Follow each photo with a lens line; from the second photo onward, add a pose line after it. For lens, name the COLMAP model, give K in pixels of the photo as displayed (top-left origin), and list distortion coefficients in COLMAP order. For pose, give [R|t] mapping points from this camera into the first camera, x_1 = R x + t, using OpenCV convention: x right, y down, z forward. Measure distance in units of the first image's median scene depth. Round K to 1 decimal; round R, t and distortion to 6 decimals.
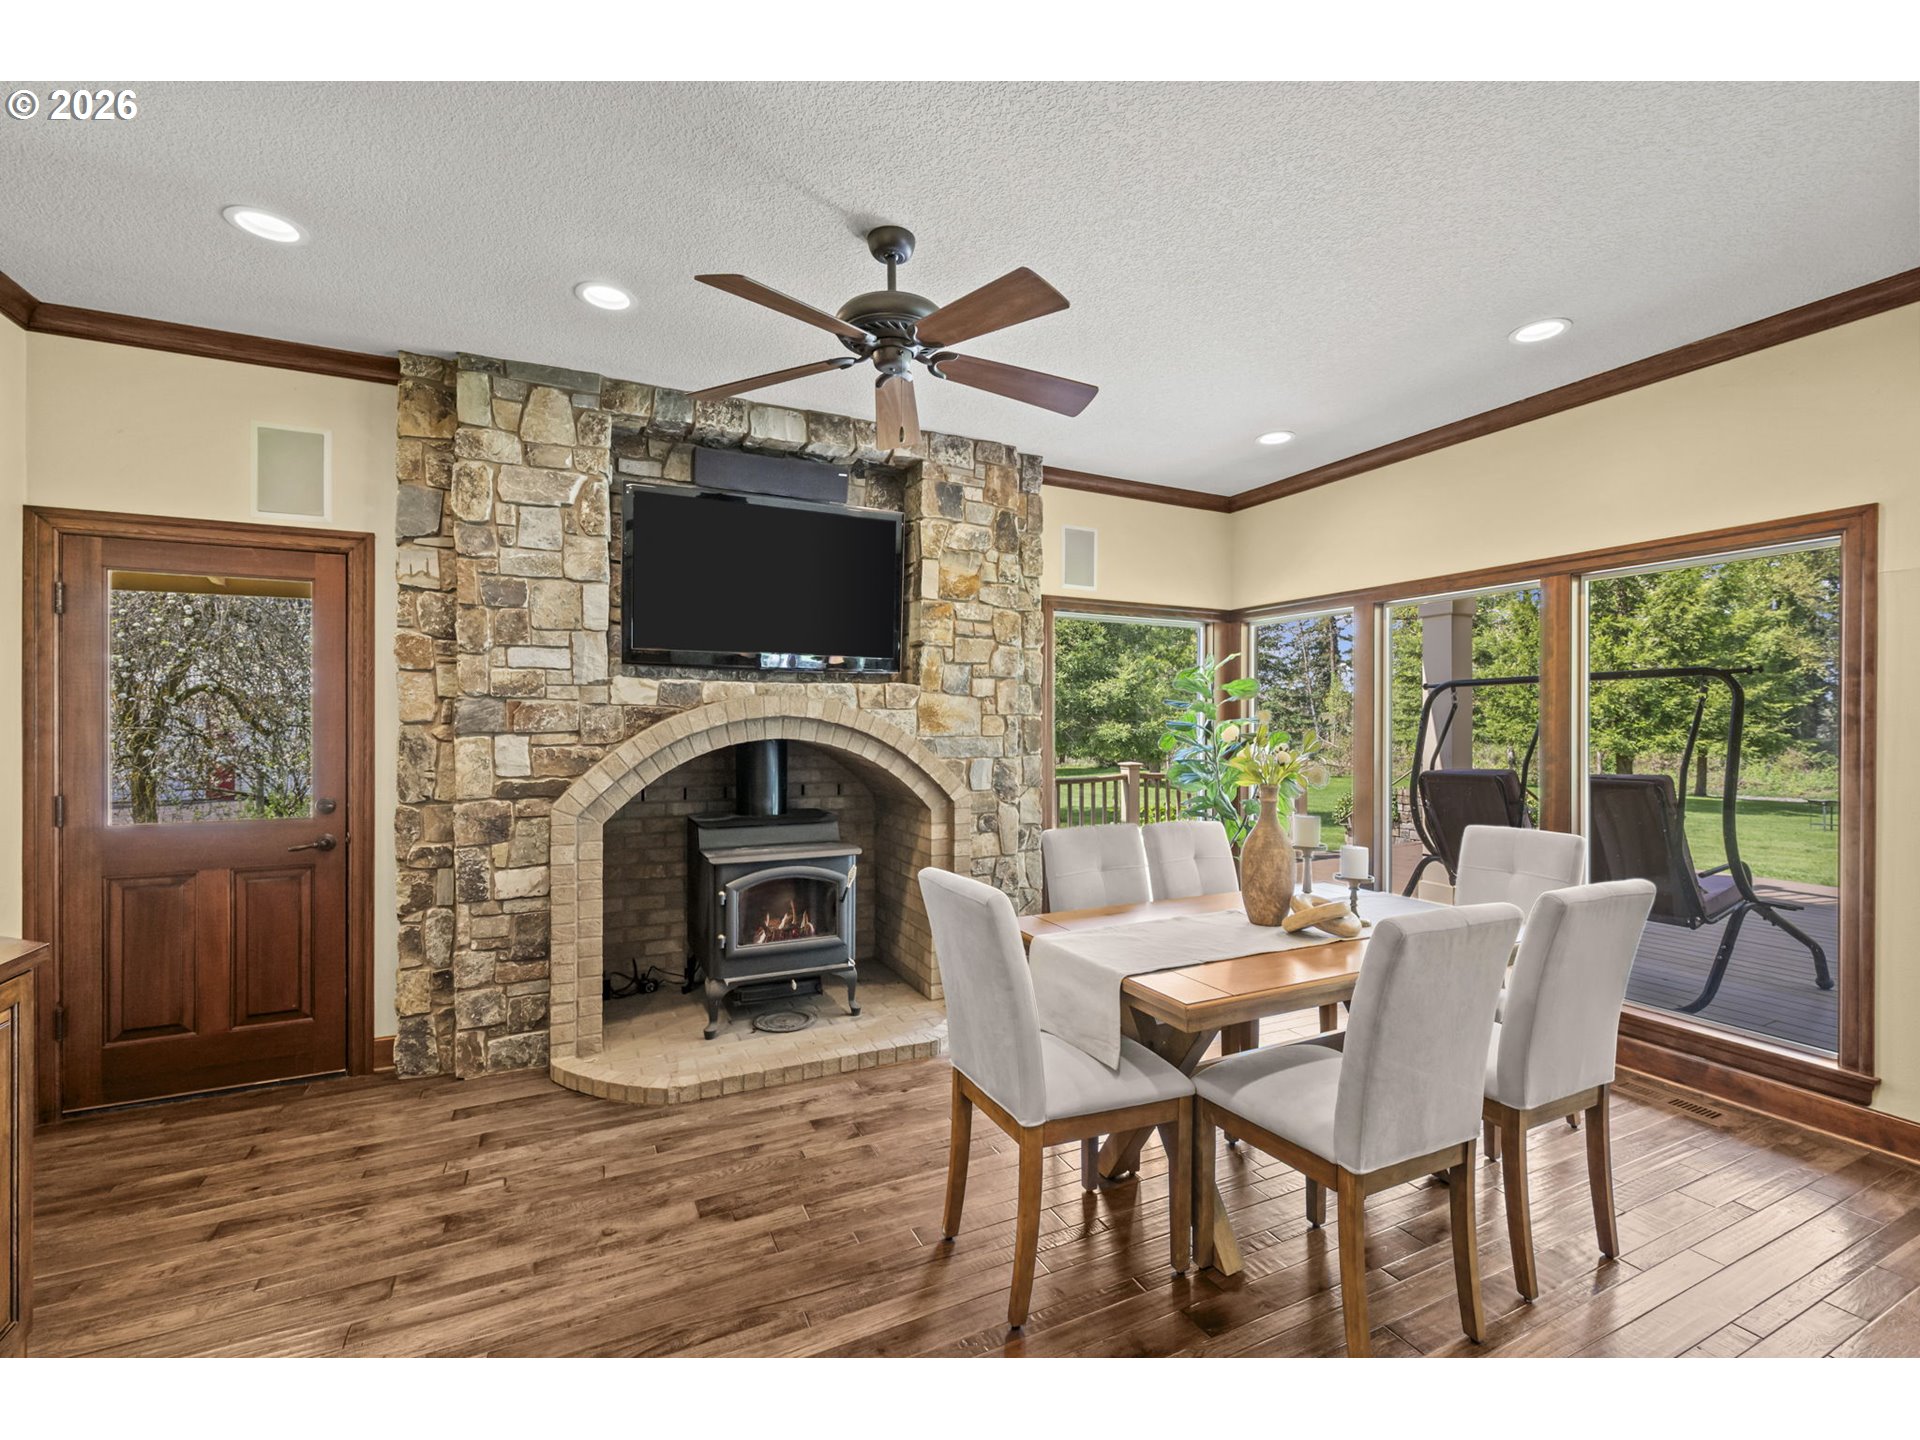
lens RADIAL K [[864.9, 0, 955.2], [0, 864.9, 736.4], [0, 0, 1]] dist [0.000944, 0.000004]
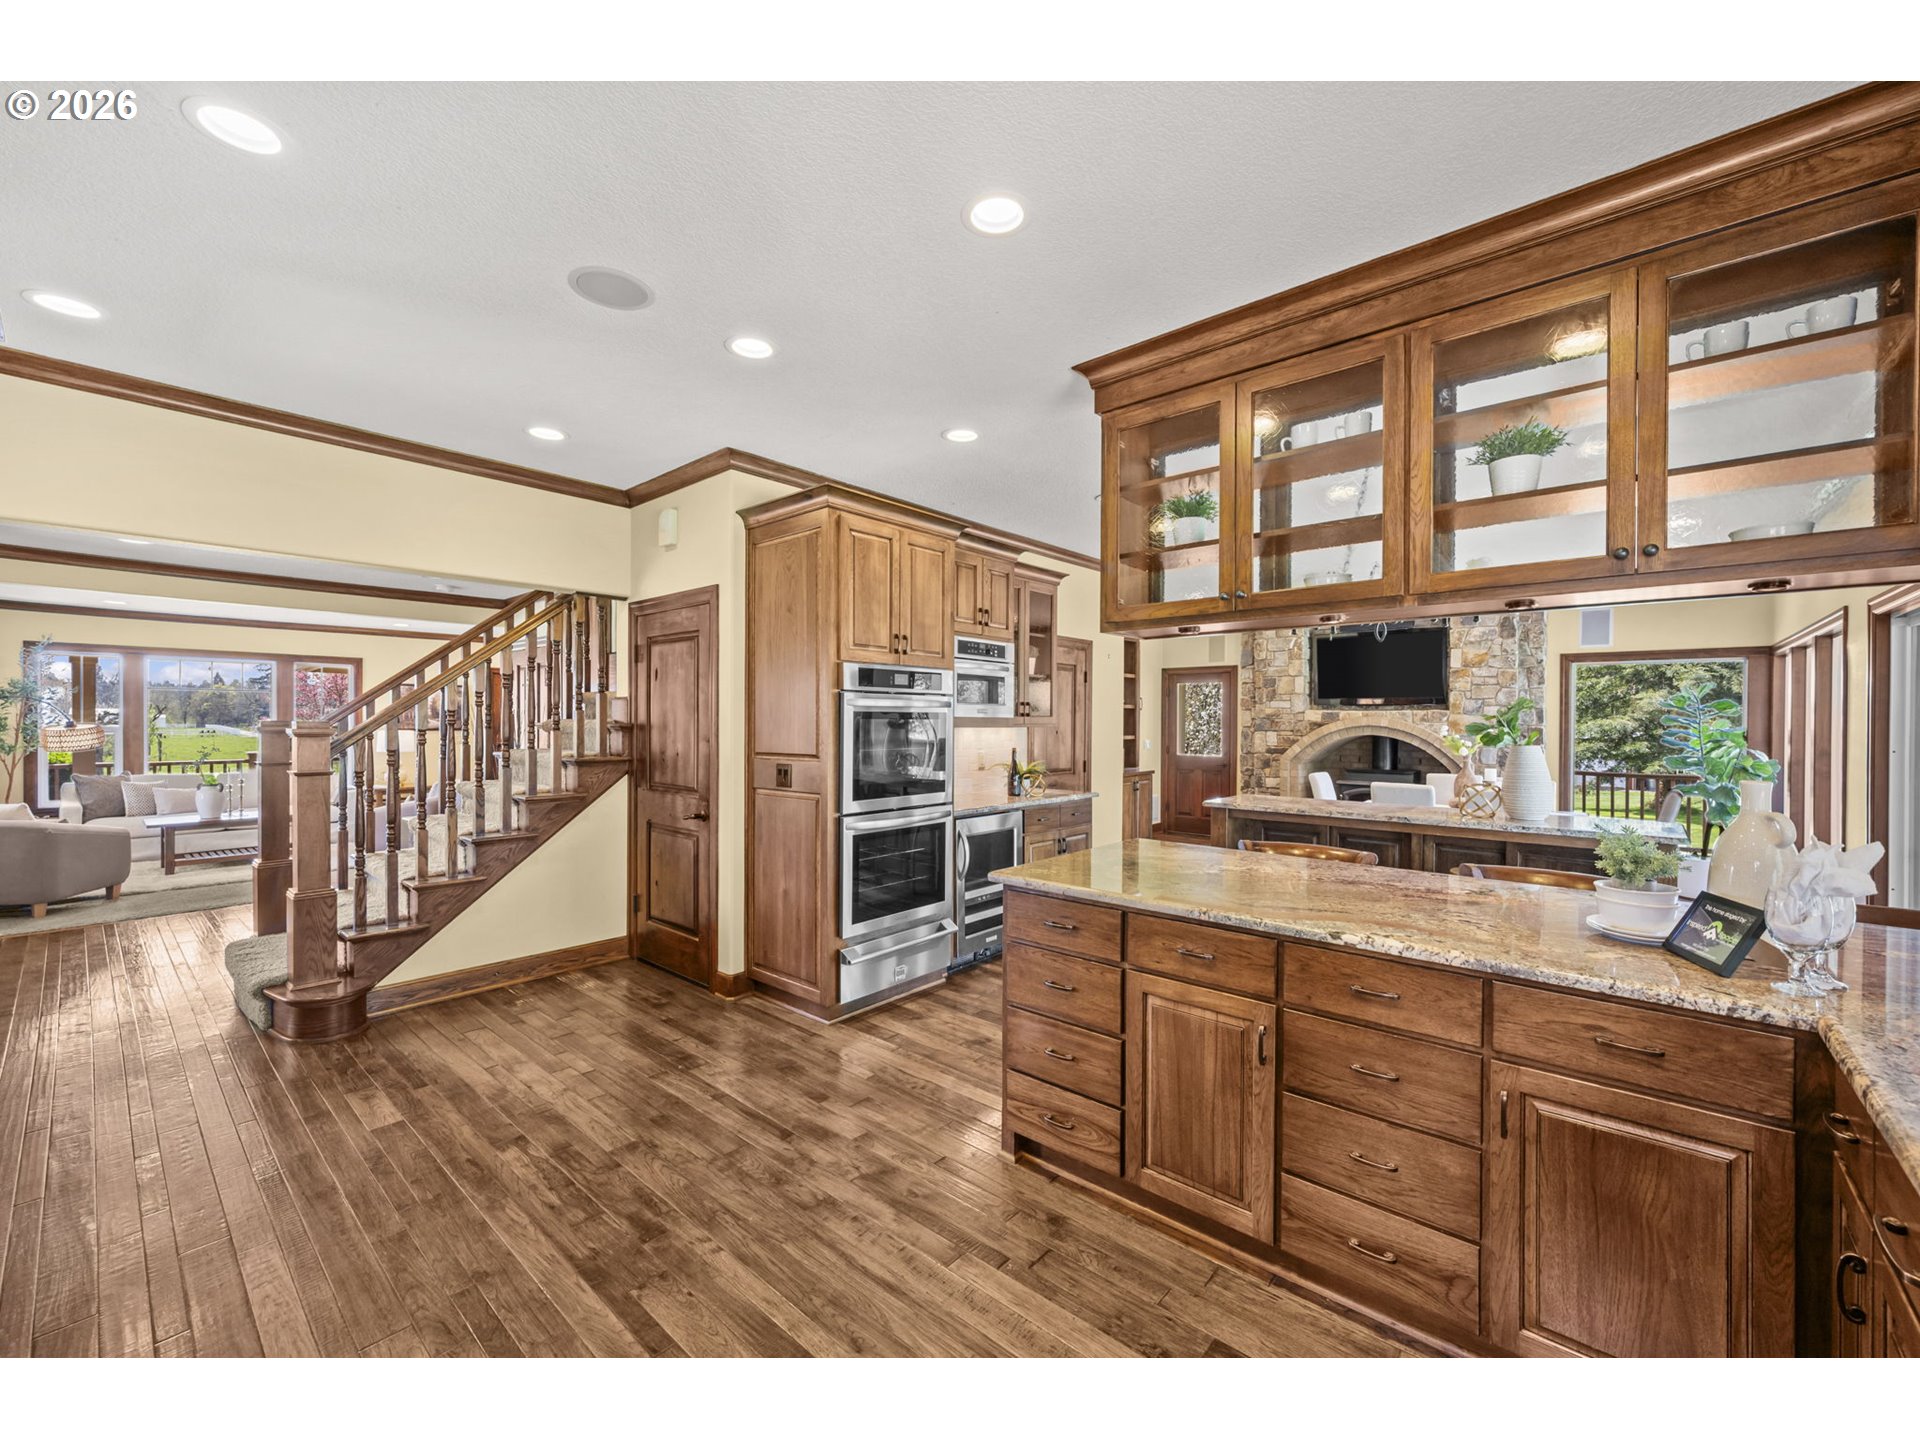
lens RADIAL K [[754.1, 0, 962.7], [0, 754.1, 724.3], [0, 0, 1]] dist [0.001890, -0.000473]
pose [[0.344576, 0.004667, -0.938747, 1.411940], [-0.023521, 0.999717, -0.003664, 0.008123], [0.938464, 0.023342, 0.344588, -0.788892]]
